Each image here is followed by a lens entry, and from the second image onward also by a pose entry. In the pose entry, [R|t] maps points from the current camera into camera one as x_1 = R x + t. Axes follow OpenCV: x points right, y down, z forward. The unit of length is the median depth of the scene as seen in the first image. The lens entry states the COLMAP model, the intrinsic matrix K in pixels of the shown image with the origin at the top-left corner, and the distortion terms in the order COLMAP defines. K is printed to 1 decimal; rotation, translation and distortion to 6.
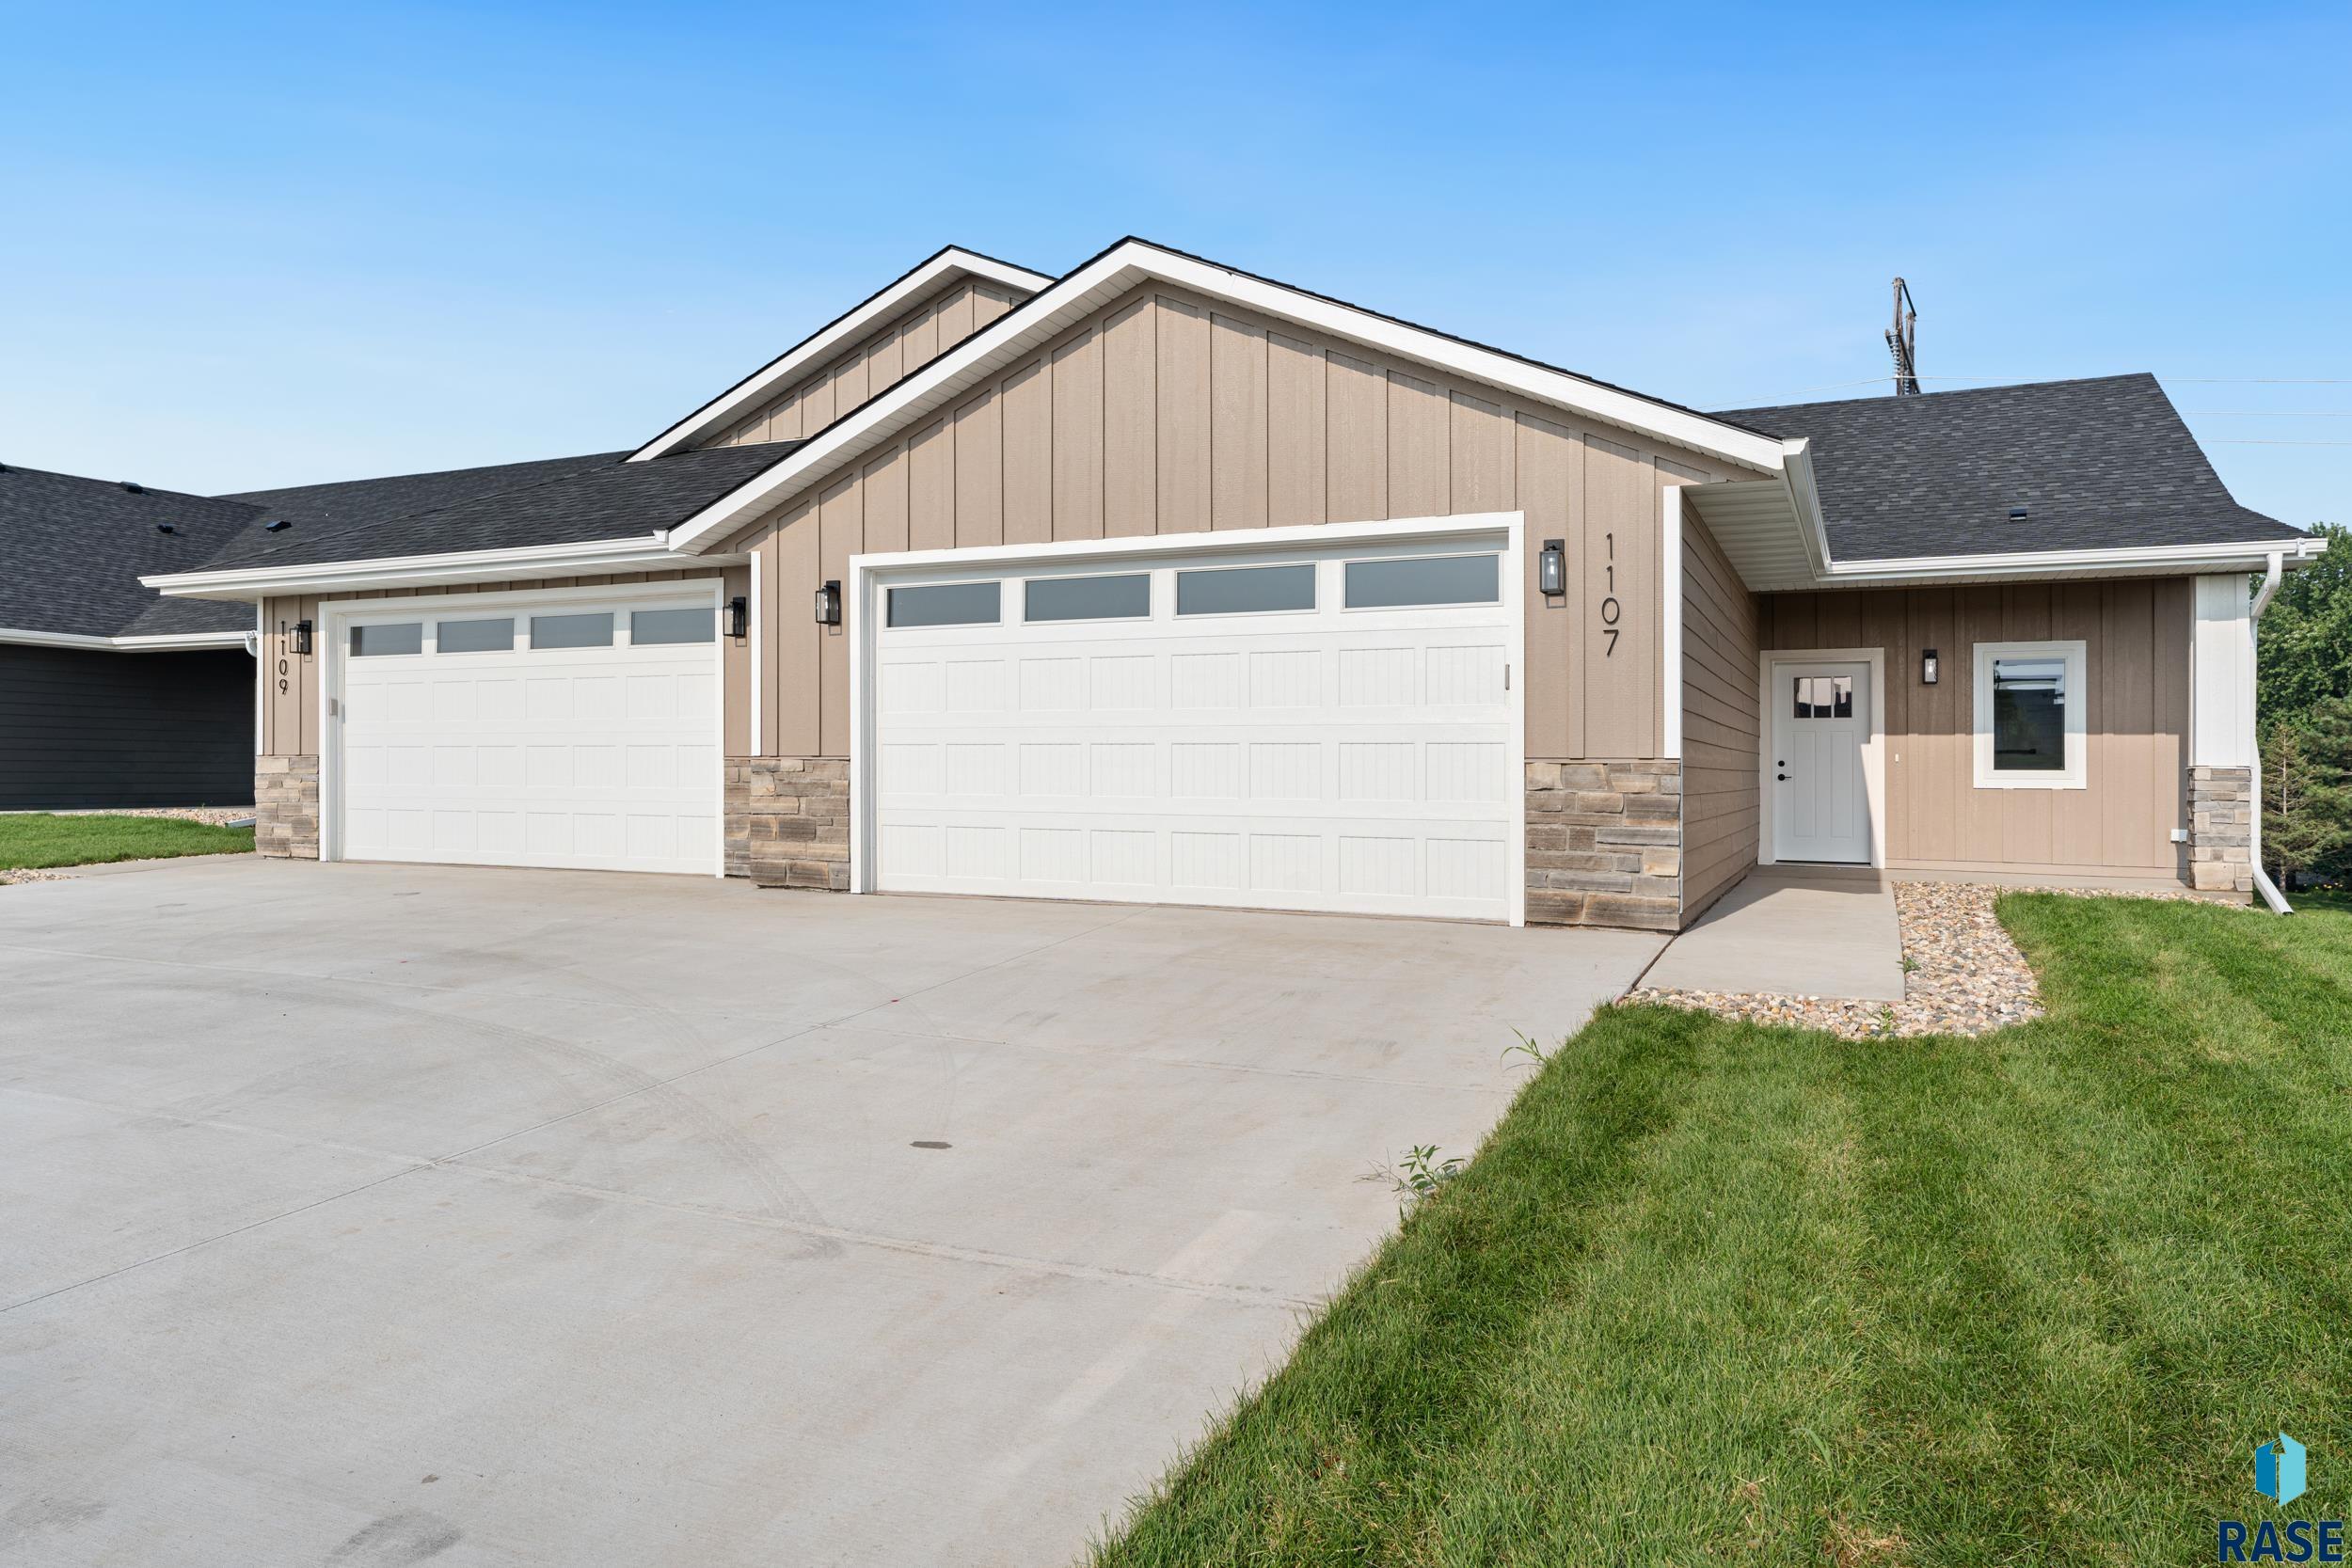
lens RADIAL K [[1520.1, 0, 1175.6], [0, 1520.1, 766.9], [0, 0, 1]] dist [-0.010746, 0.032073]
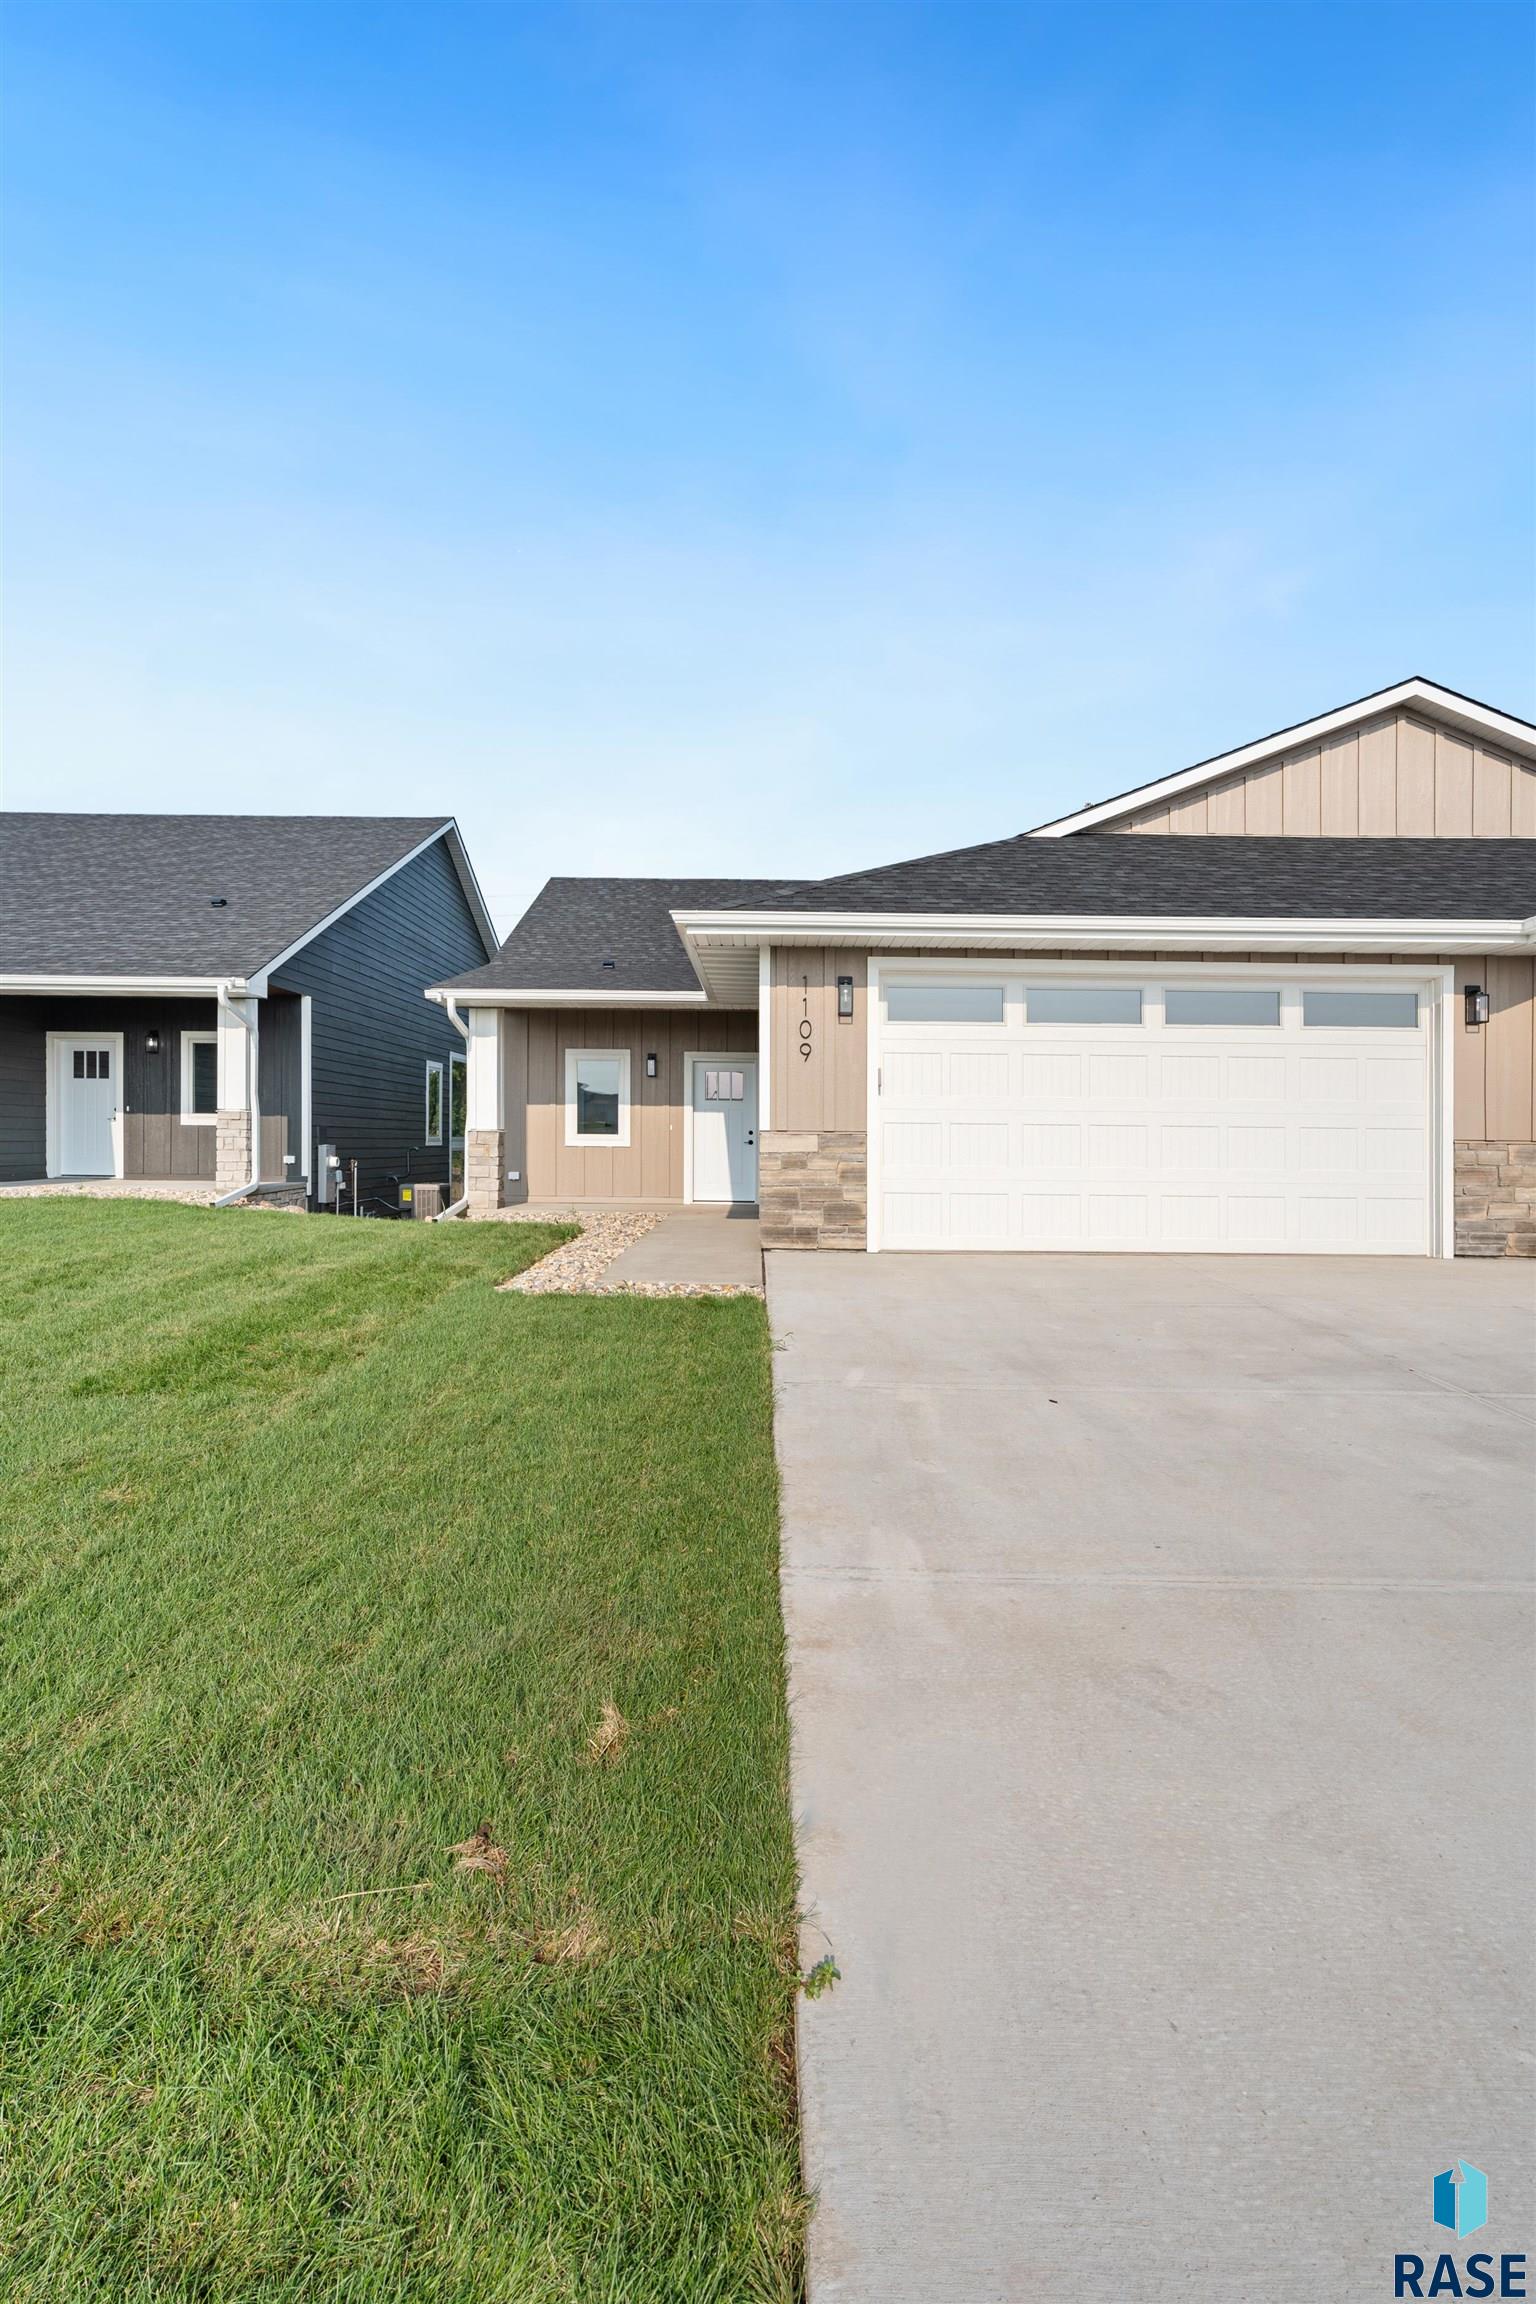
lens RADIAL K [[1139.2, 0, 768.0], [0, 1139.2, 1152.0], [0, 0, 1]] dist [-0.000790, -0.000316]
pose [[0.905083, 0.001530, 0.425233, -1.128692], [-0.008189, 0.999871, 0.013833, -0.006172], [-0.425157, -0.016002, 0.904978, 0.540868]]
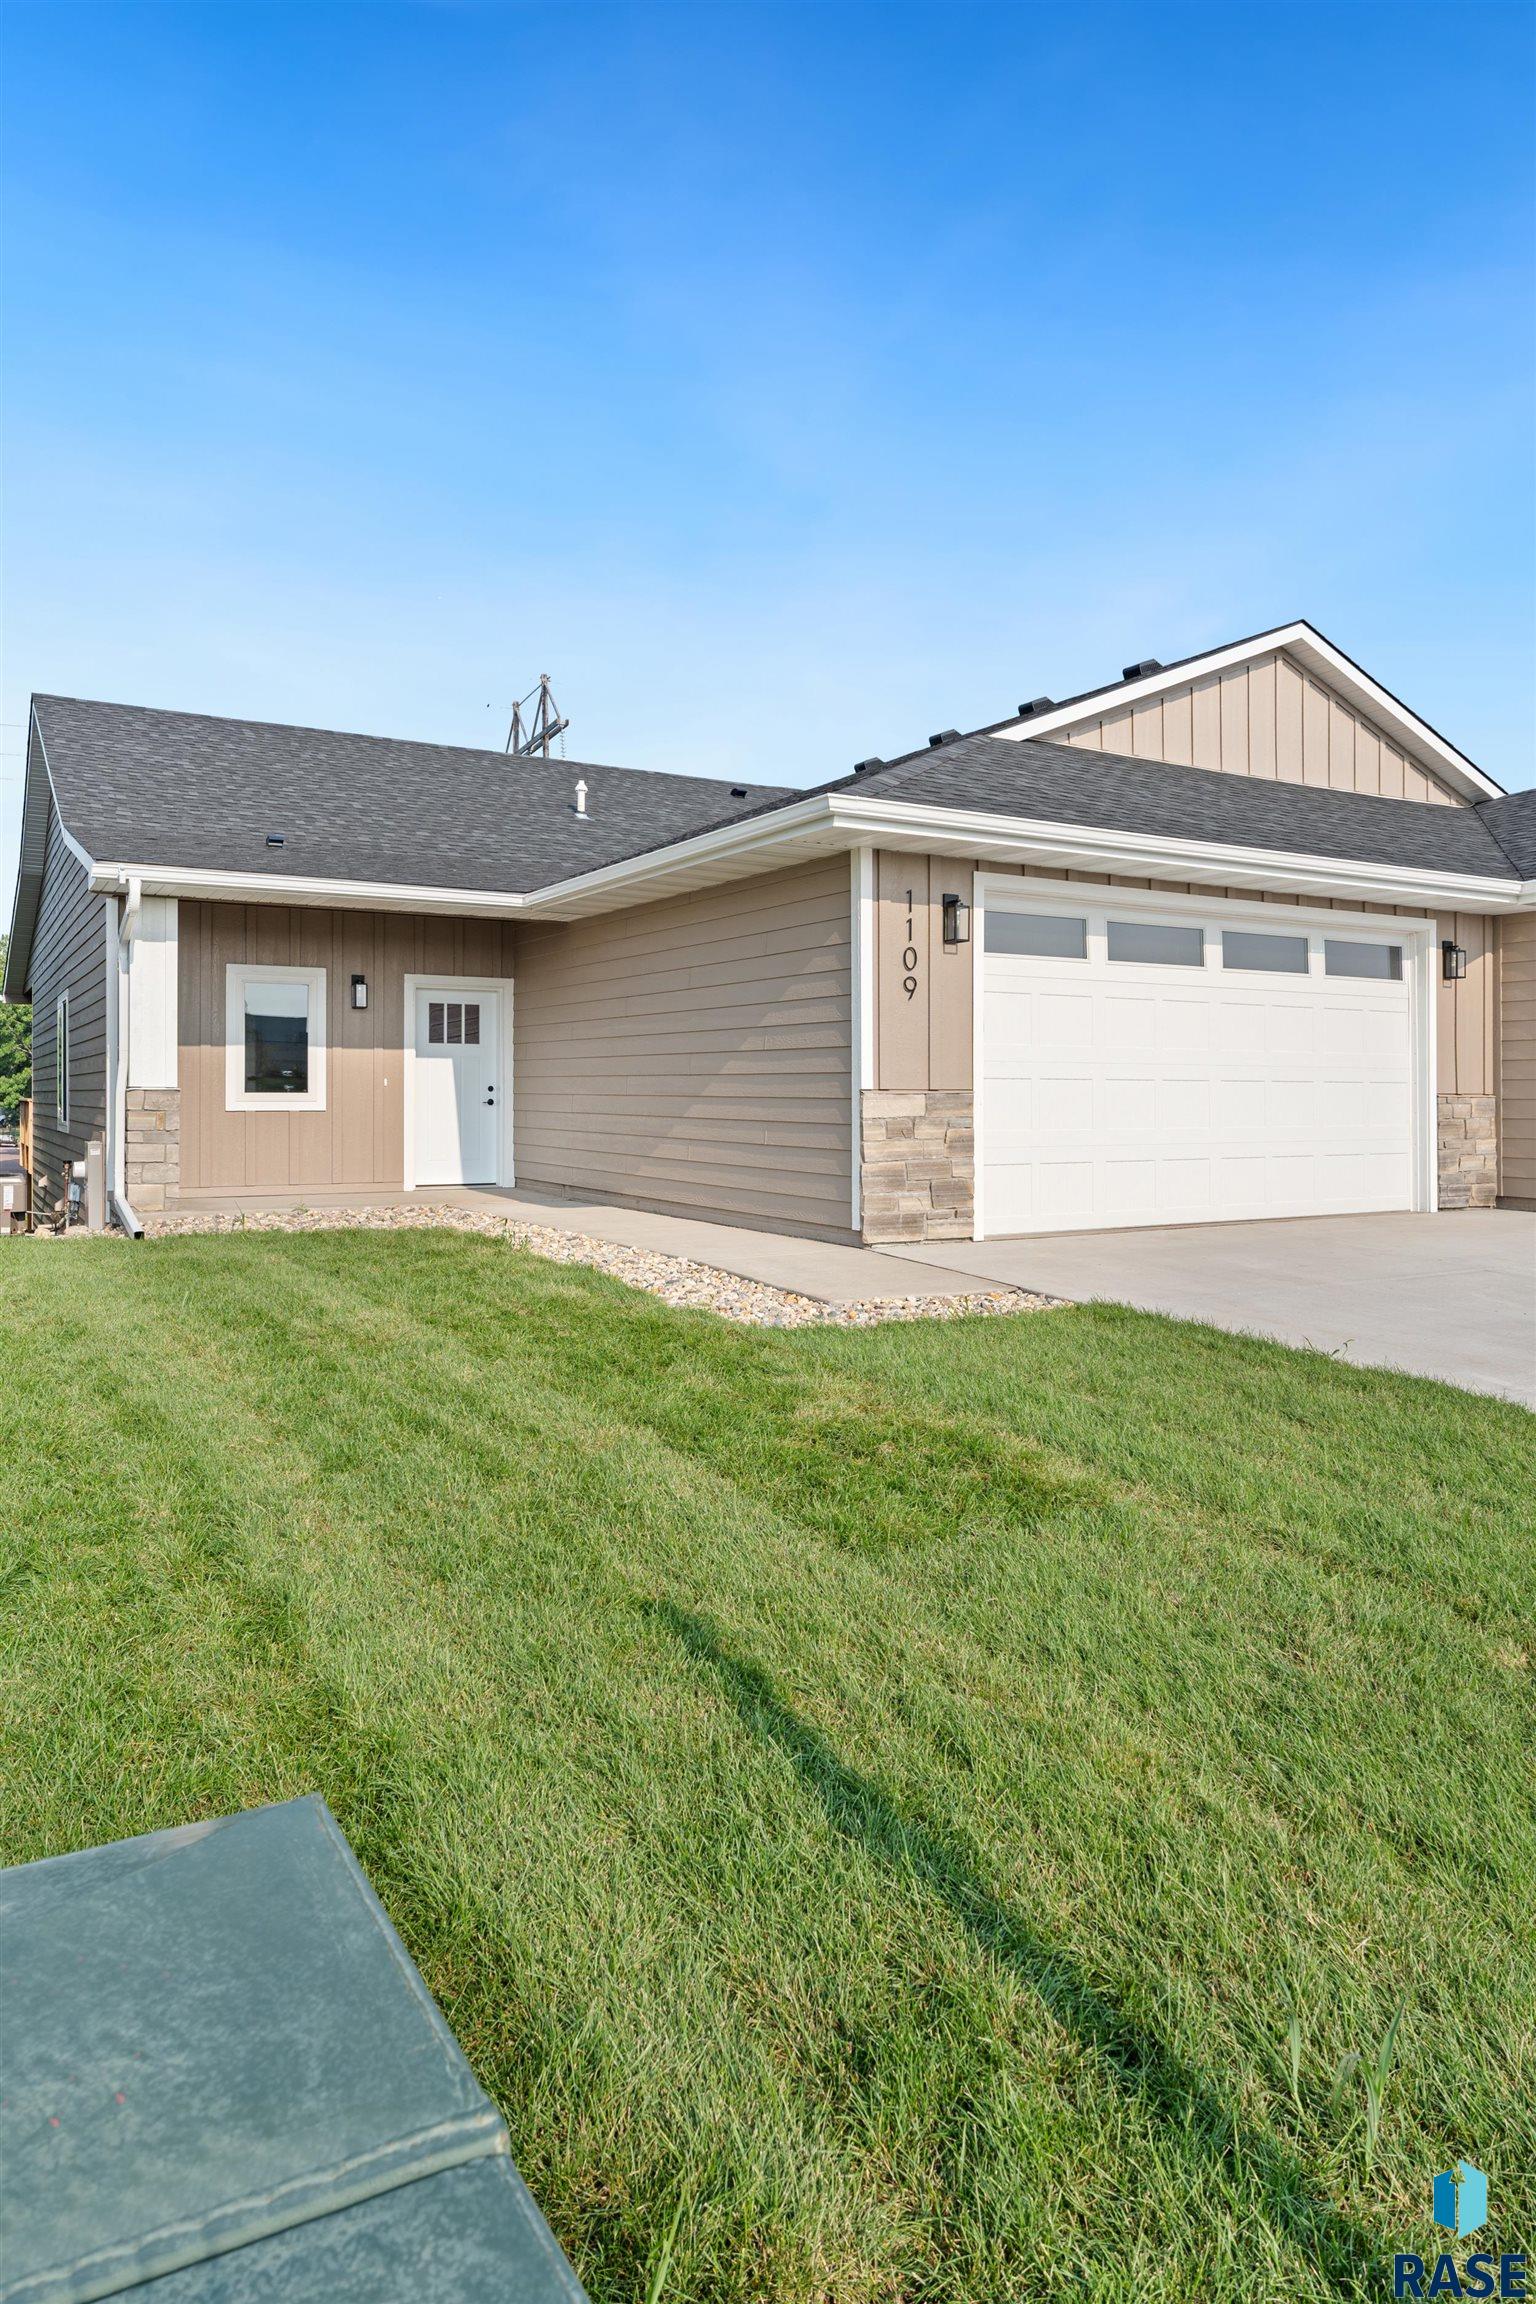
lens RADIAL K [[1427.2, 0, 775.4], [0, 1427.2, 1112.8], [0, 0, 1]] dist [0.000291, 0.000746]
pose [[0.563827, -0.013021, 0.825790, -1.460108], [-0.001327, 0.999860, 0.016671, -0.010253], [-0.825892, -0.010495, 0.563731, 0.888579]]
